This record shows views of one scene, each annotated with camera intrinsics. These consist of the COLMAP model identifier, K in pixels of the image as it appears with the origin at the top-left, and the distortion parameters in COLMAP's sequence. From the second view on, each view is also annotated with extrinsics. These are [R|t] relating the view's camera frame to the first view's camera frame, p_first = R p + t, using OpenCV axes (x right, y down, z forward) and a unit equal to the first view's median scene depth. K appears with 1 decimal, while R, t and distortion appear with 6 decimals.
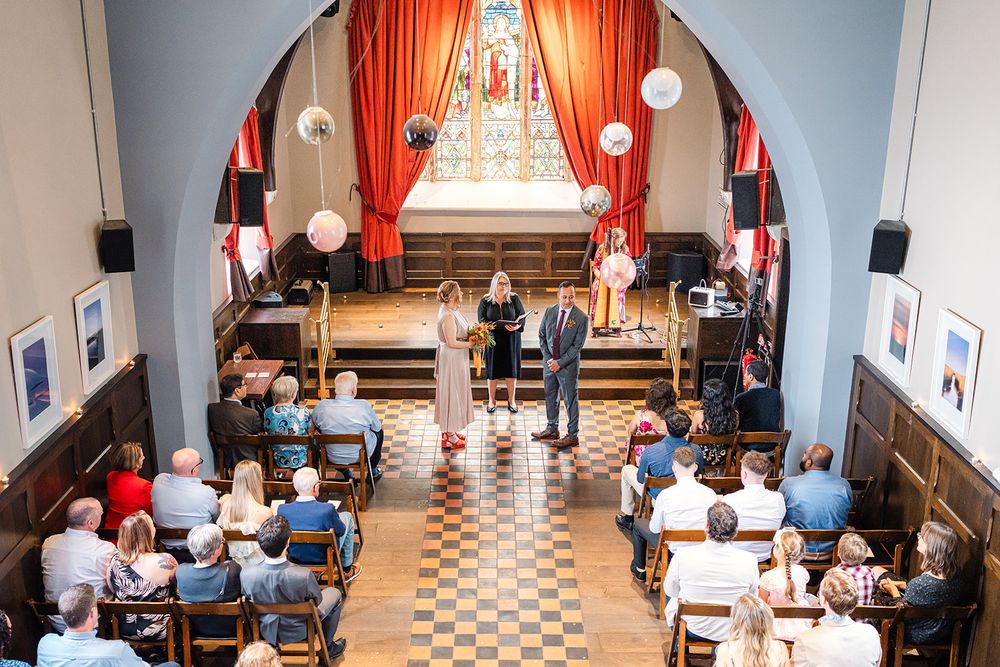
lens RADIAL K [[995.9, 0, 486.4], [0, 995.9, 332.0], [0, 0, 1]] dist [-0.004838, -0.006361]
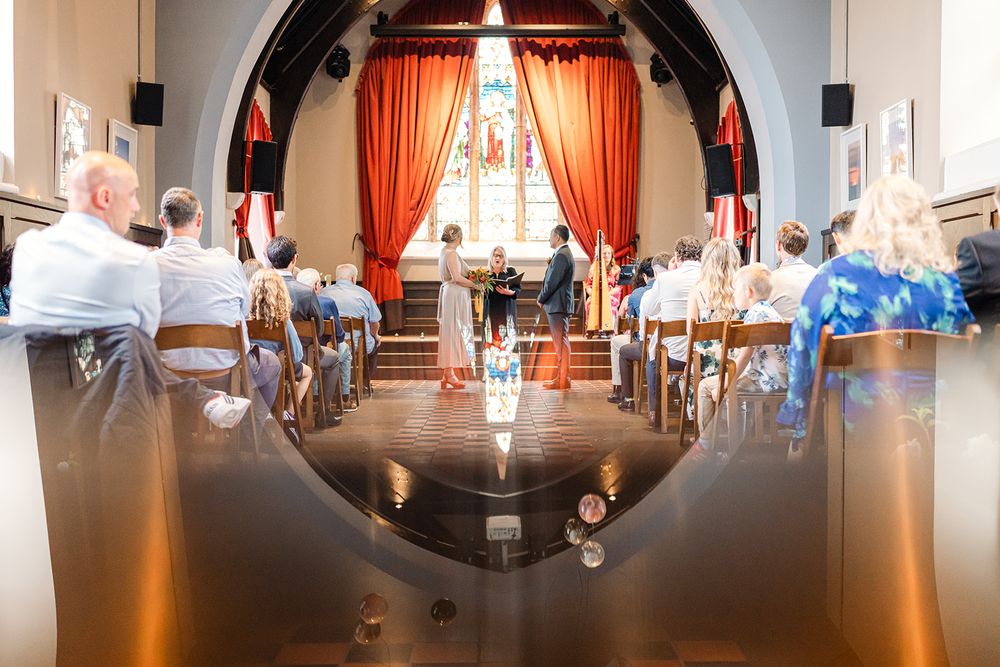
lens RADIAL K [[1048.0, 0, 500.0], [0, 1048.0, 333.5], [0, 0, 1]] dist [-0.013262, 0.001527]
pose [[0.999955, -0.000926, 0.009440, 0.006556], [0.003582, 0.958395, -0.285422, 0.264924], [-0.008783, 0.285443, 0.958355, -0.028061]]
